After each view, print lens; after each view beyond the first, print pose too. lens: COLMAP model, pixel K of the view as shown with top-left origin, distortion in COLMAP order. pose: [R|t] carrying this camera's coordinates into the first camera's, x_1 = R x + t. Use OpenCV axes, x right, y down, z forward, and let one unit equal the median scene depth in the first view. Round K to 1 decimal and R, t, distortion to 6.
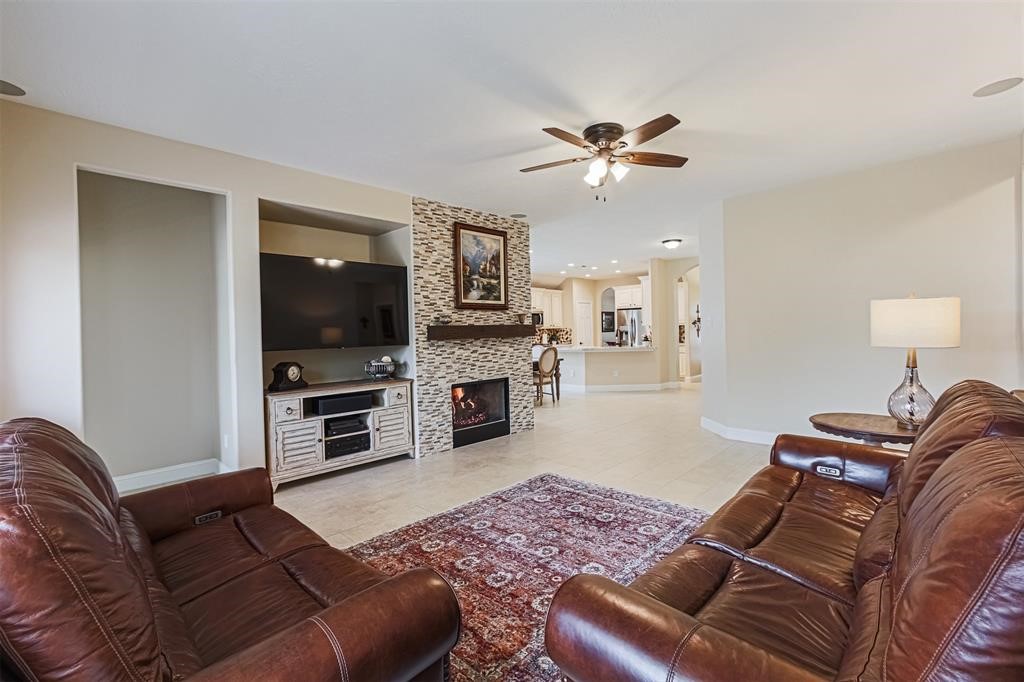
lens RADIAL K [[444.0, 0, 516.8], [0, 444.0, 331.6], [0, 0, 1]] dist [-0.004855, 0.010763]
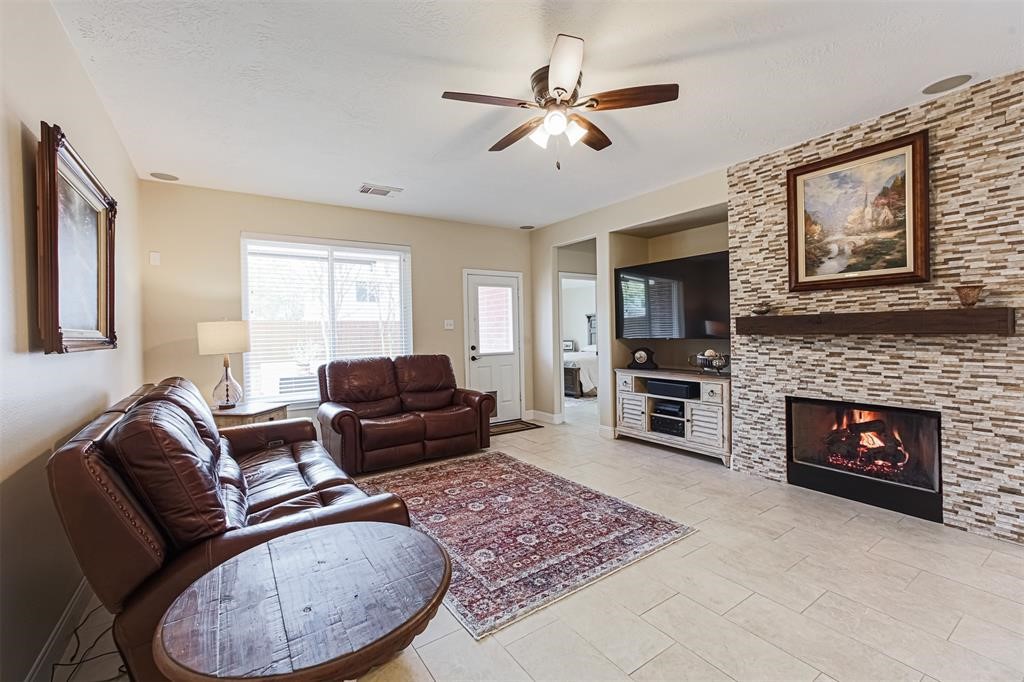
lens RADIAL K [[444.0, 0, 516.8], [0, 444.0, 331.6], [0, 0, 1]] dist [-0.004855, 0.010763]
pose [[-0.196227, 0.031067, -0.980066, 0.666531], [0.024131, 0.999348, 0.026847, -0.017840], [0.980261, -0.018382, -0.196849, 0.721032]]
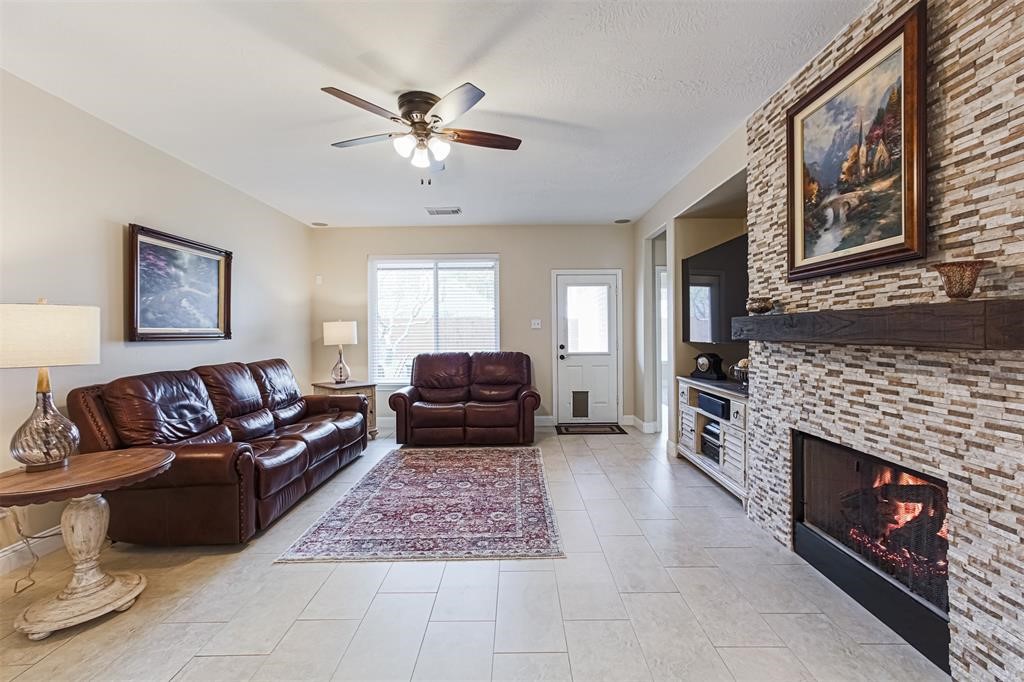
lens RADIAL K [[444.0, 0, 516.8], [0, 444.0, 331.6], [0, 0, 1]] dist [-0.004855, 0.010763]
pose [[-0.721472, 0.030450, -0.691773, 0.451047], [0.025685, 0.999522, 0.017207, -0.011340], [0.691967, -0.005354, -0.721910, 1.172248]]
